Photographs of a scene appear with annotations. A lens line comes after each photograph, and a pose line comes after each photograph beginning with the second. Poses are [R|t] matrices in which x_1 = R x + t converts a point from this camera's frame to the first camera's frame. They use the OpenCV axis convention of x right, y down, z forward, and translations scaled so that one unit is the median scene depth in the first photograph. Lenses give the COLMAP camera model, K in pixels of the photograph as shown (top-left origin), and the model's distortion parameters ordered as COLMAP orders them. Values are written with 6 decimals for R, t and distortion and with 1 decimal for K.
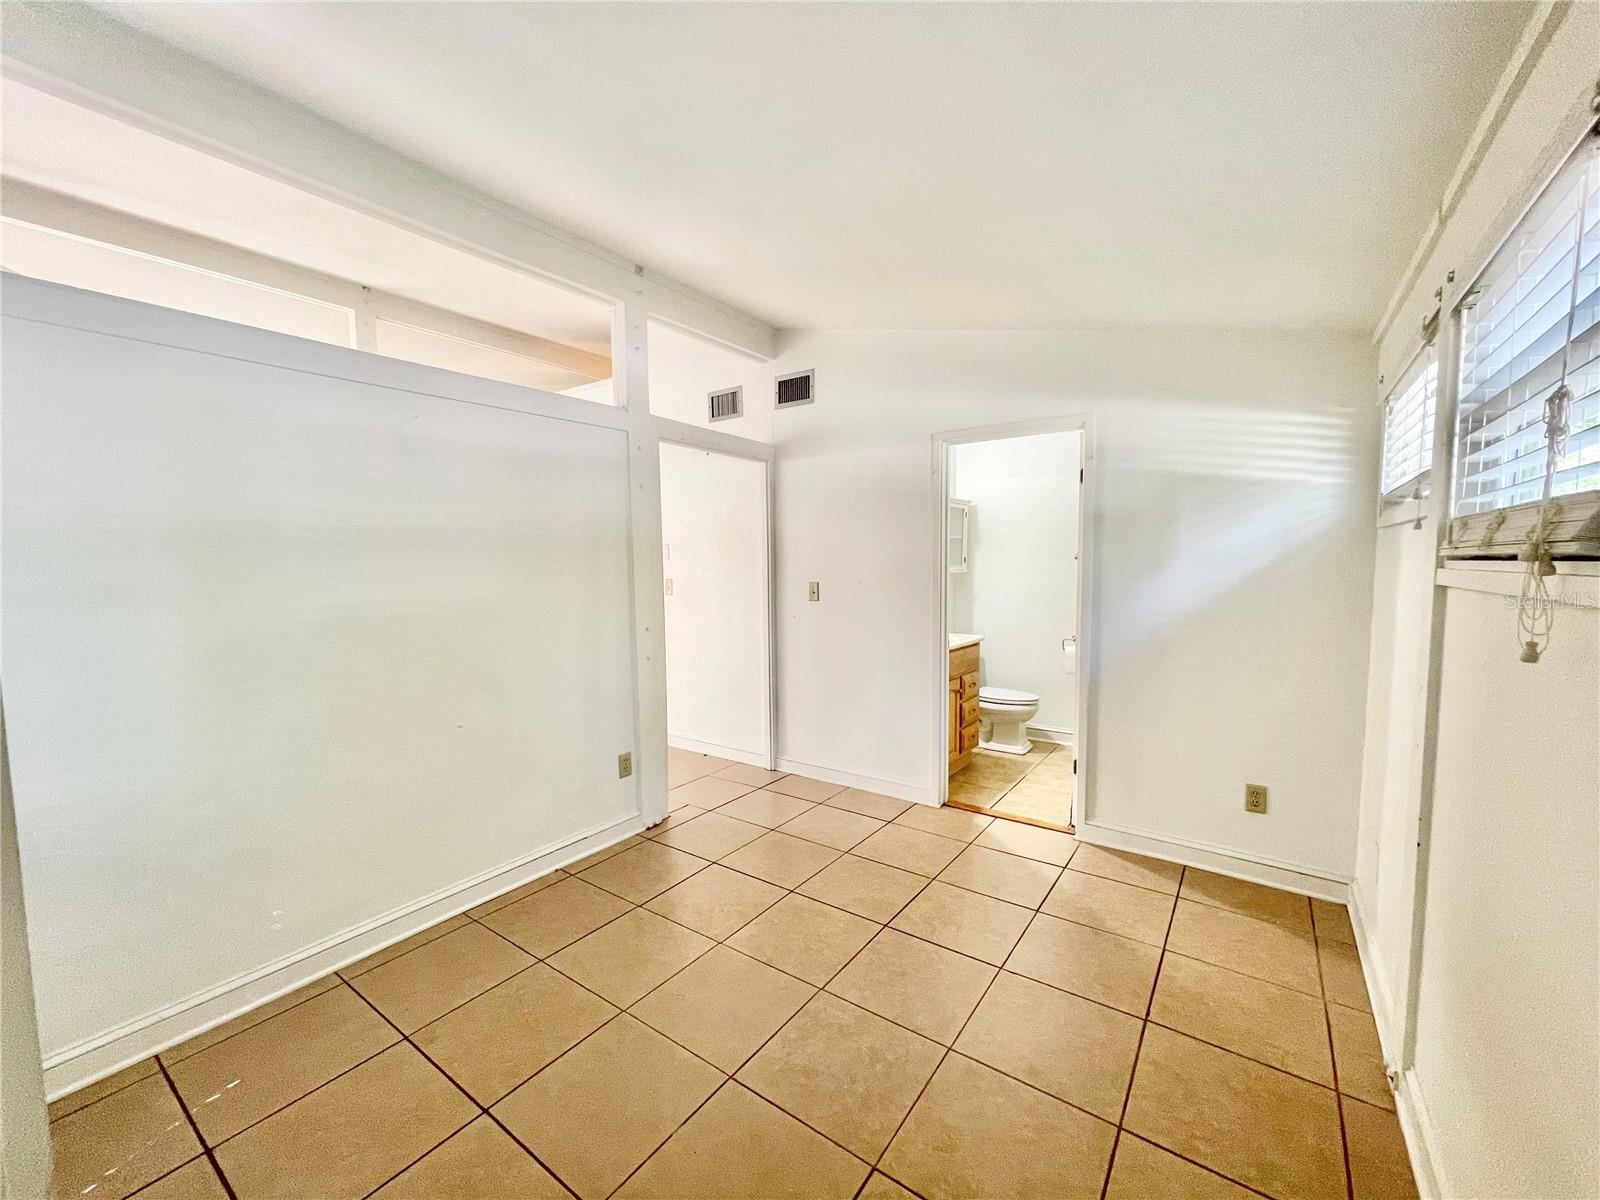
lens RADIAL K [[647.9, 0, 796.1], [0, 647.9, 613.1], [0, 0, 1]] dist [-0.000239, 0.000020]
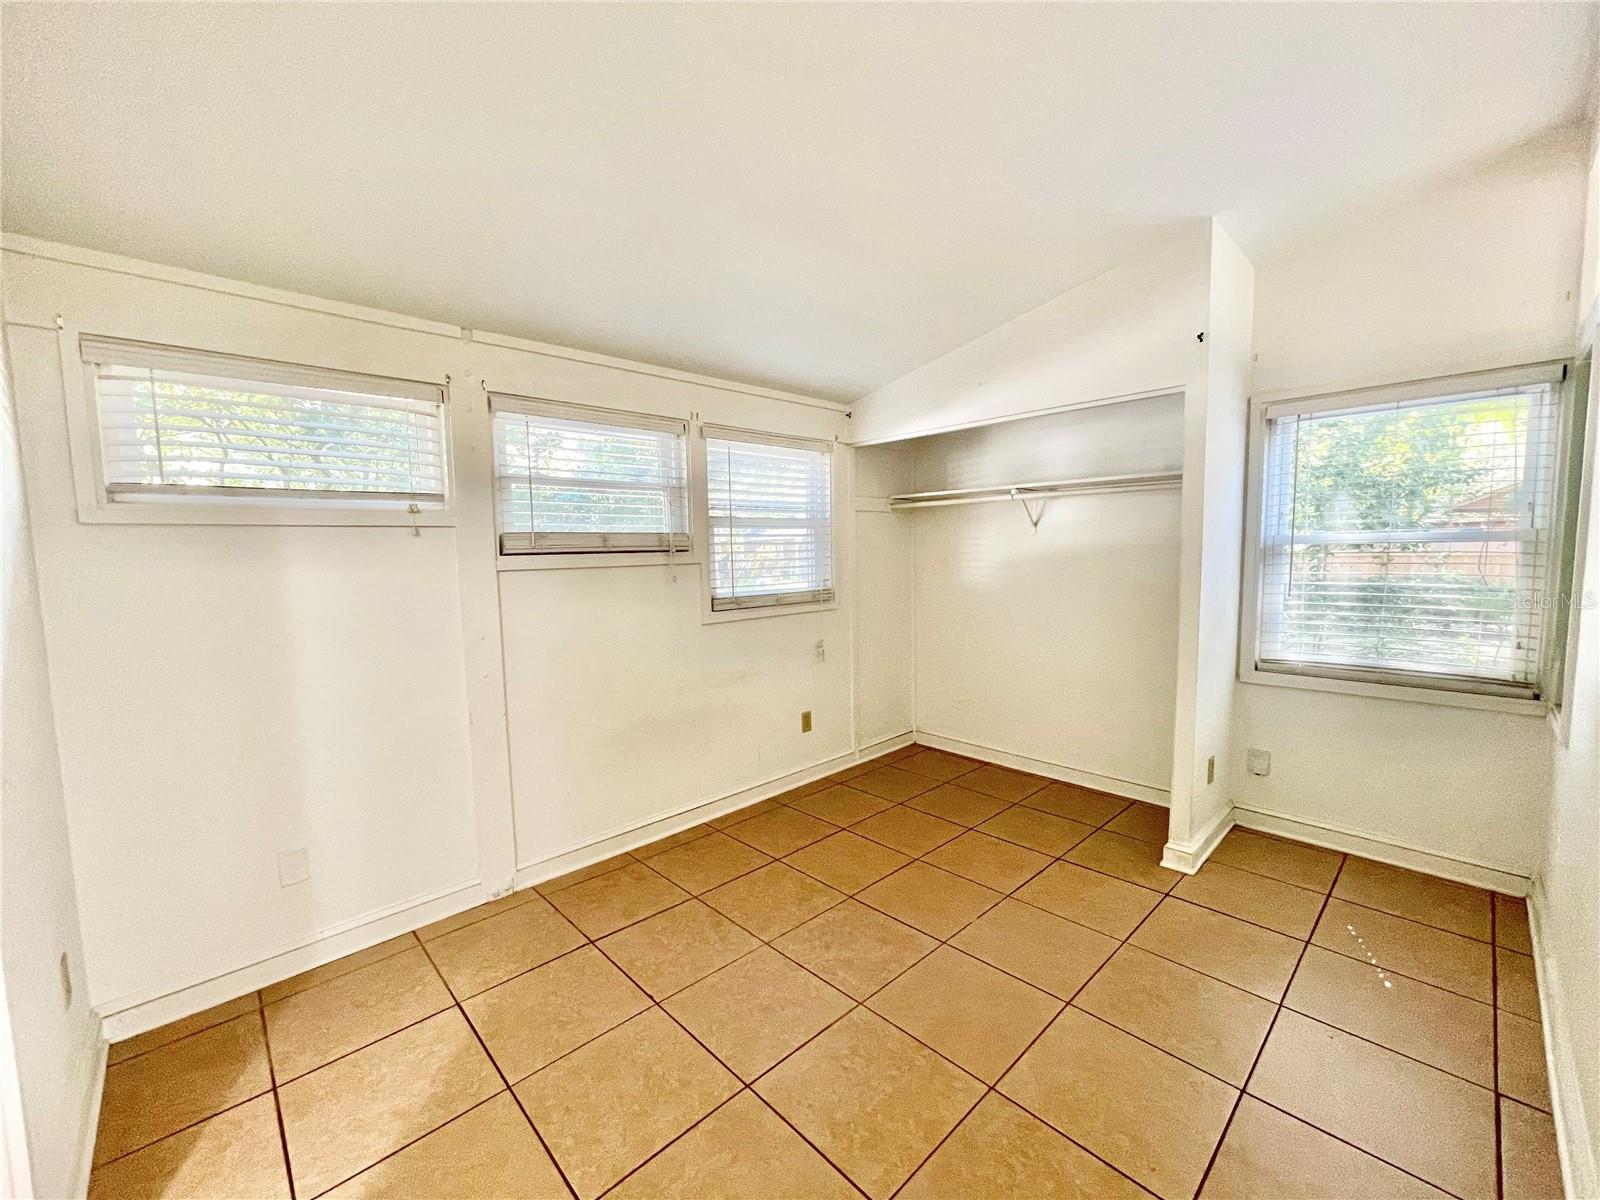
lens RADIAL K [[646.9, 0, 796.3], [0, 646.9, 606.9], [0, 0, 1]] dist [-0.001029, 0.000021]
pose [[-0.981787, 0.008357, 0.189799, -0.040116], [0.040985, 0.984825, 0.168643, -0.113126], [-0.185509, 0.173351, -0.967231, 1.401383]]
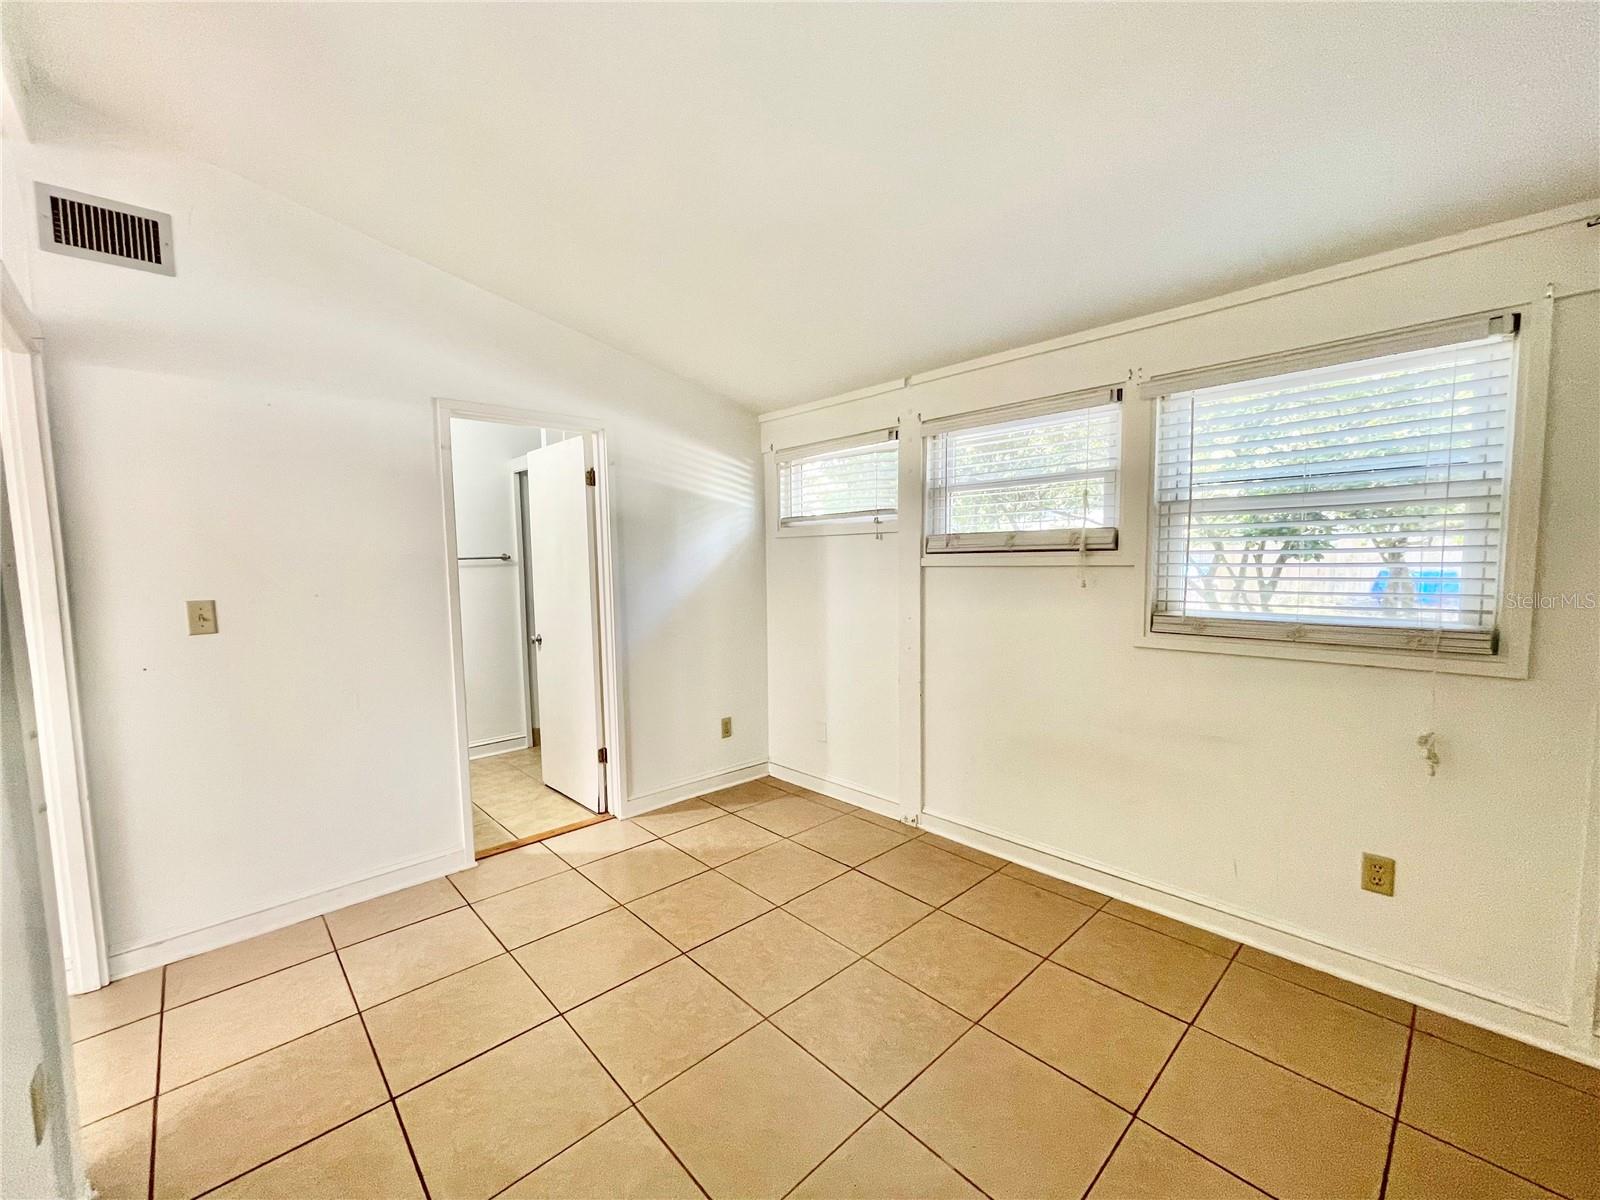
lens RADIAL K [[646.9, 0, 796.3], [0, 646.9, 606.9], [0, 0, 1]] dist [-0.001029, 0.000021]
pose [[0.192697, -0.071692, 0.978636, -0.621248], [0.093561, 0.994126, 0.054405, -0.035666], [-0.976788, 0.081078, 0.198273, 0.561598]]
